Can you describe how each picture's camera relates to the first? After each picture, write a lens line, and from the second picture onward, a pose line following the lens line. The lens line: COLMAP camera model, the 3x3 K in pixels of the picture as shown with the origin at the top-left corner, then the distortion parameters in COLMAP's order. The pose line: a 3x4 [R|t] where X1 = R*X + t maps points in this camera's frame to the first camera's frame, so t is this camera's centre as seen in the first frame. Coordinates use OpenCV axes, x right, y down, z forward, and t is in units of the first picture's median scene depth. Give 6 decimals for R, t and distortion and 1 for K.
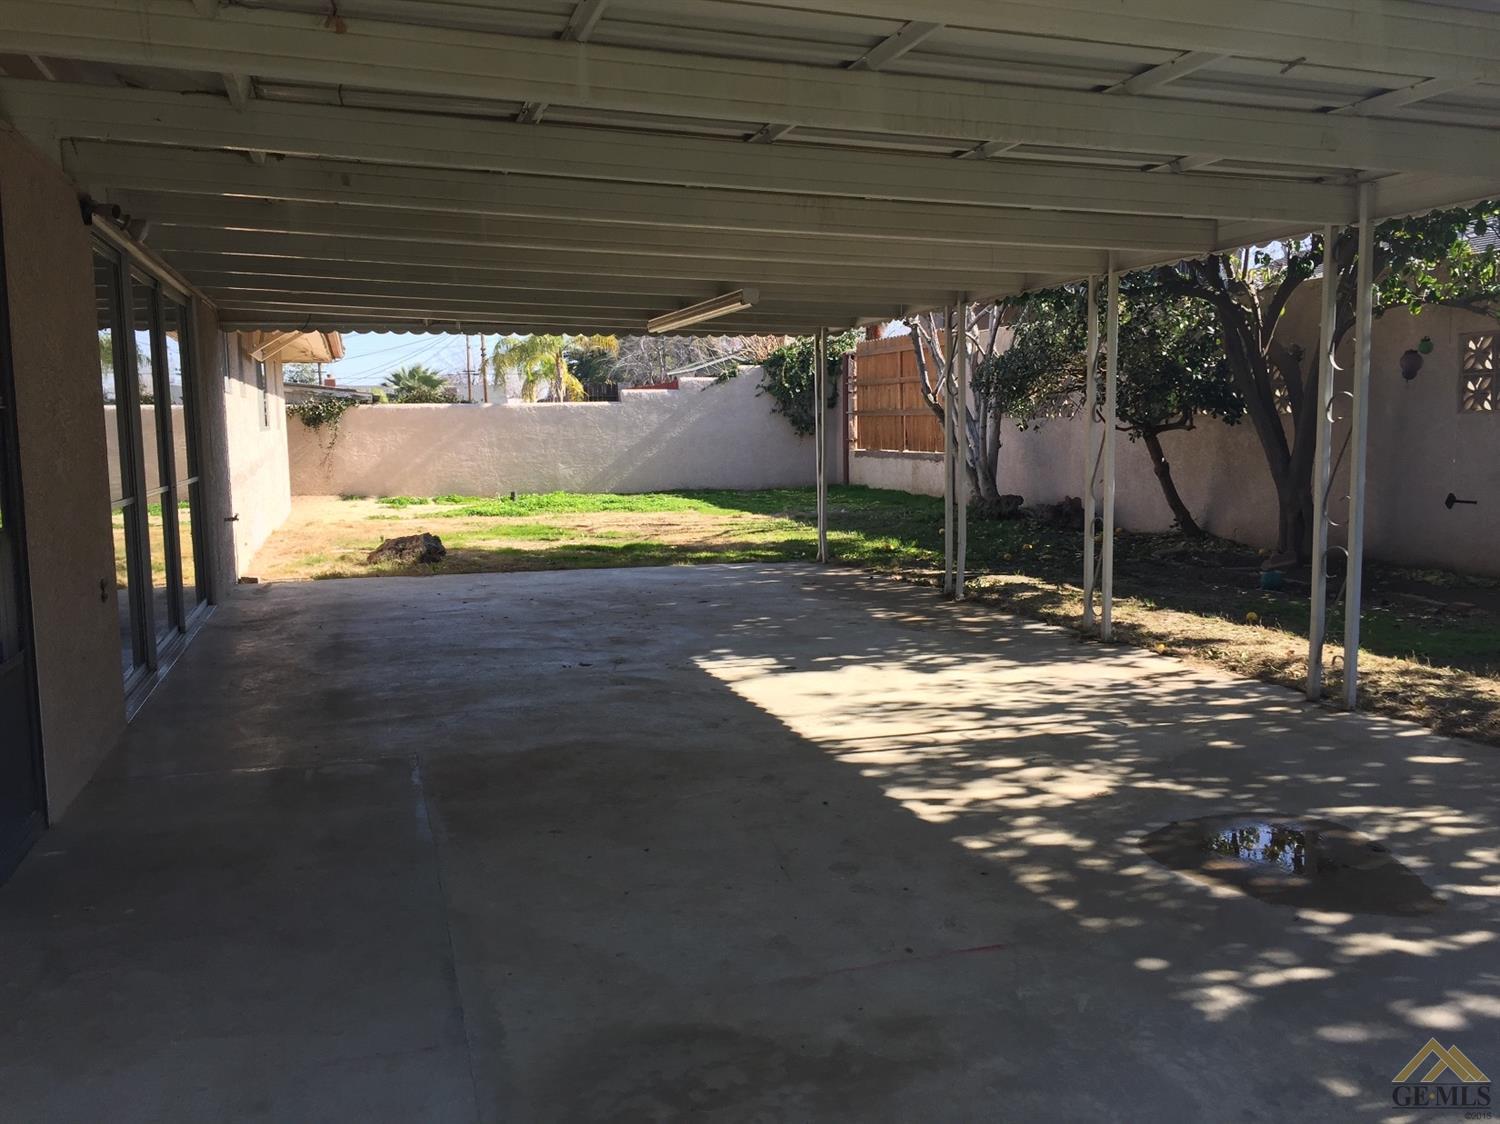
lens RADIAL K [[1289.6, 0, 753.1], [0, 1289.6, 564.8], [0, 0, 1]] dist [0.005284, -0.008778]
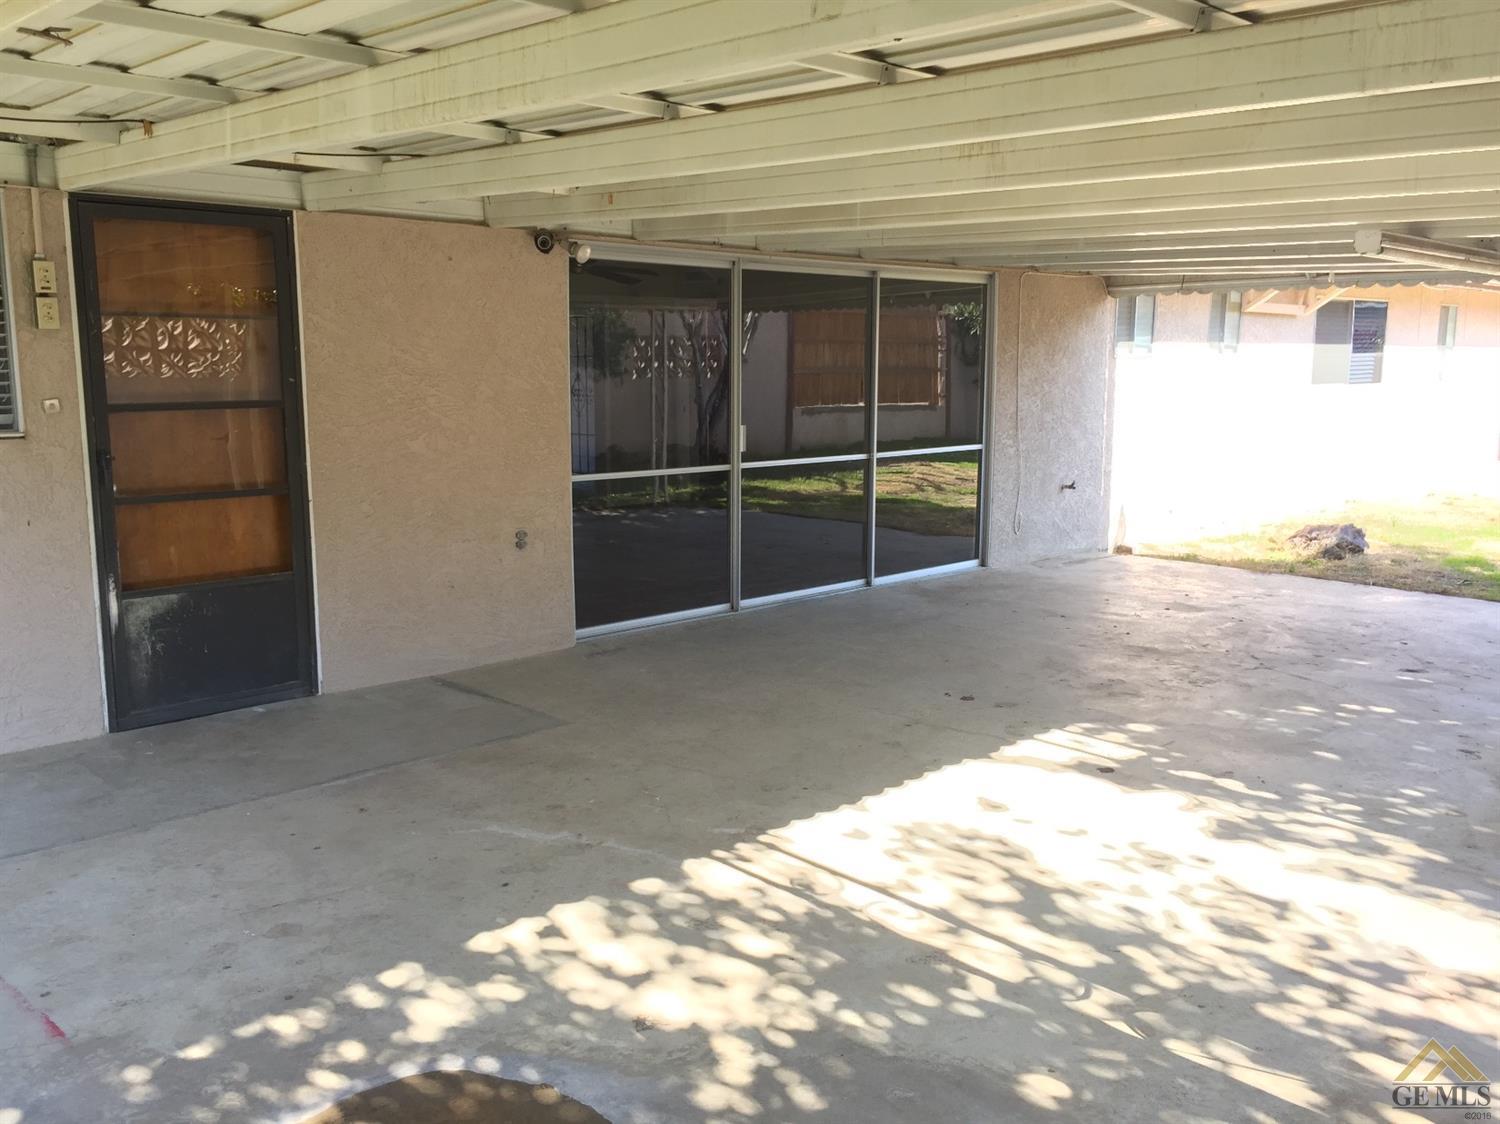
lens RADIAL K [[1289.6, 0, 752.3], [0, 1289.6, 559.0], [0, 0, 1]] dist [0.005284, -0.008778]
pose [[0.469097, 0.156314, -0.869203, 0.858692], [-0.111140, 0.986836, 0.117488, -0.160177], [0.876126, 0.041491, 0.480294, 0.684572]]
